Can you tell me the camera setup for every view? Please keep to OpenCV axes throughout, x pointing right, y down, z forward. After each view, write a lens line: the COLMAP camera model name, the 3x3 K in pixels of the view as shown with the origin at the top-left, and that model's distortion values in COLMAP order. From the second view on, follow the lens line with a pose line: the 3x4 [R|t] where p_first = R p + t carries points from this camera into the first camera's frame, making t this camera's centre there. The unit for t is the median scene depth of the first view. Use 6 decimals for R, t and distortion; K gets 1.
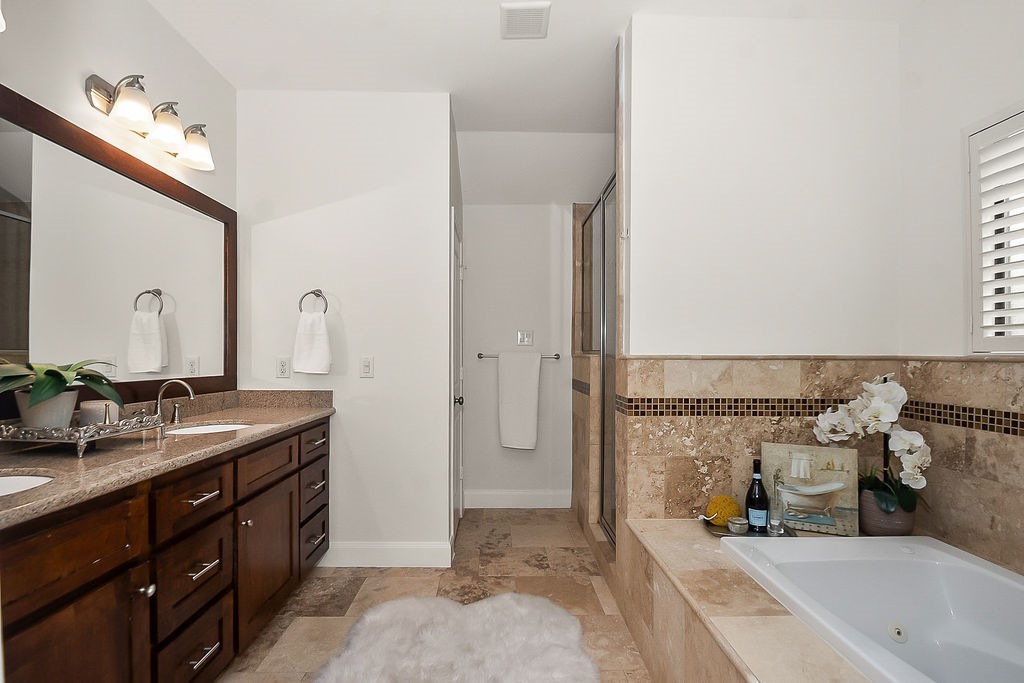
lens RADIAL K [[492.6, 0, 503.2], [0, 492.6, 348.9], [0, 0, 1]] dist [-0.014070, -0.001700]
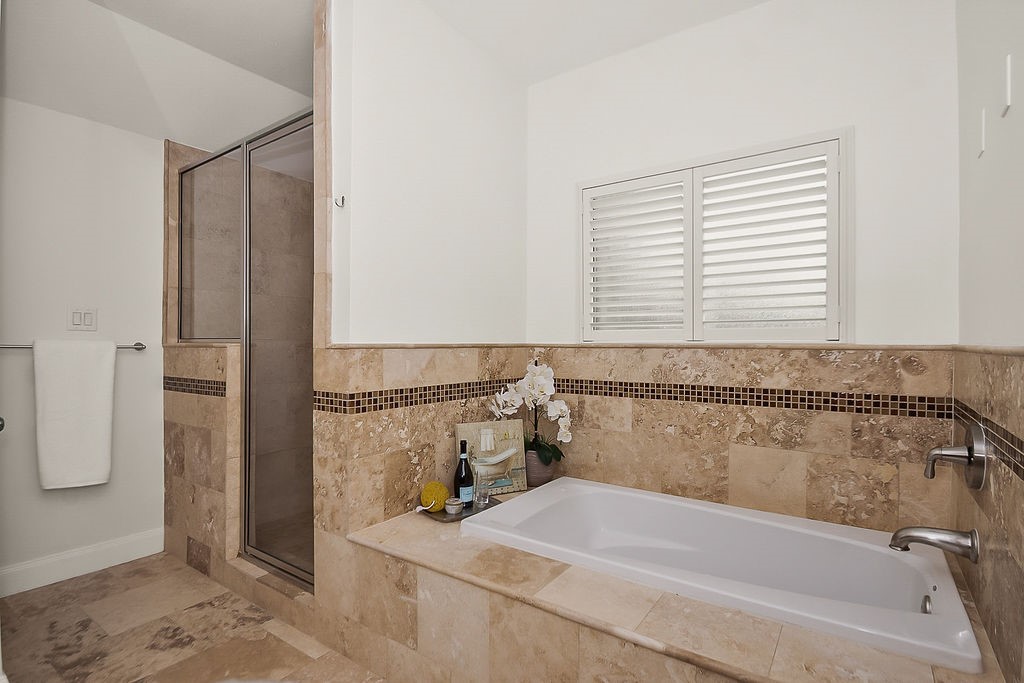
lens RADIAL K [[494.7, 0, 513.2], [0, 494.7, 339.4], [0, 0, 1]] dist [0.003637, -0.011970]
pose [[0.589871, 0.003617, 0.807489, -0.279635], [-0.006629, 0.999978, 0.000363, 0.002309], [-0.807470, -0.005567, 0.589882, 0.257333]]
